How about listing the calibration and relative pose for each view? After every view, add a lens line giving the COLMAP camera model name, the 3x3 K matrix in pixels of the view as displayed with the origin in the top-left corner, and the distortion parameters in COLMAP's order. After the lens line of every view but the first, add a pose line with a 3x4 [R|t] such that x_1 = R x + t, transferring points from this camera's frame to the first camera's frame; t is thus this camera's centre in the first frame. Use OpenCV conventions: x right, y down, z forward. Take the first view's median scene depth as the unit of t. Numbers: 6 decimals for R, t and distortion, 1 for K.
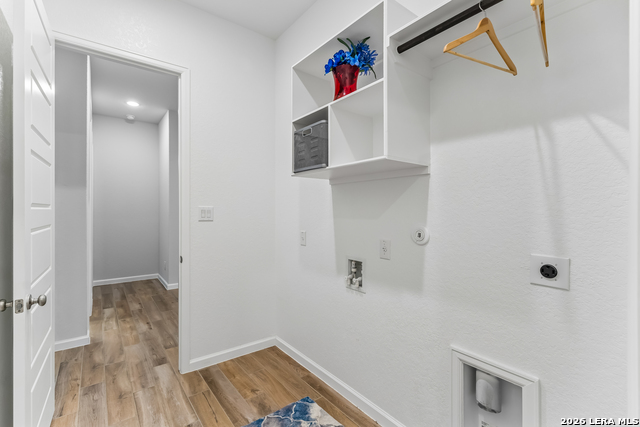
lens RADIAL K [[291.8, 0, 320.1], [0, 291.8, 213.0], [0, 0, 1]] dist [0.001491, 0.001330]
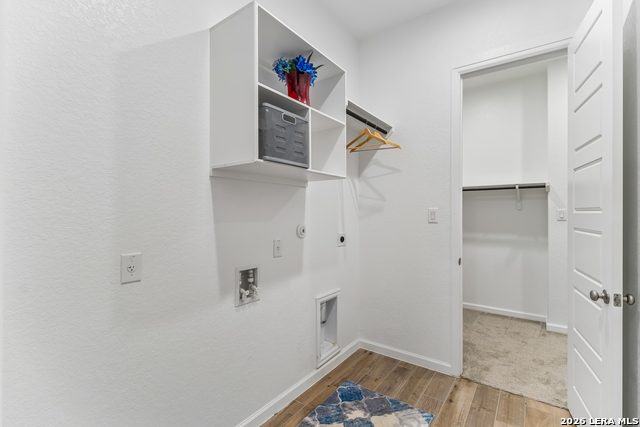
lens RADIAL K [[291.8, 0, 320.0], [0, 291.8, 212.9], [0, 0, 1]] dist [0.001491, 0.001330]
pose [[-0.280925, 0.001906, 0.959728, -0.841729], [0.008656, 0.999962, 0.000548, -0.006610], [-0.959691, 0.008461, -0.280931, 1.110575]]
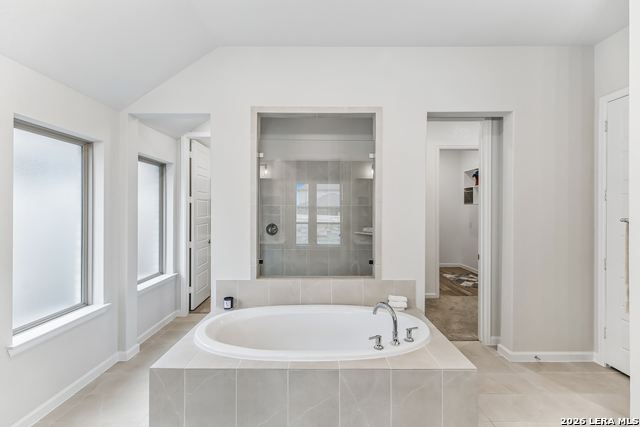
lens RADIAL K [[291.8, 0, 318.3], [0, 291.8, 213.6], [0, 0, 1]] dist [0.001491, 0.001330]
pose [[0.787194, 0.000474, -0.616706, 0.674658], [-0.008544, 0.999912, -0.010137, 0.024486], [0.616647, 0.013249, 0.787129, -2.739925]]
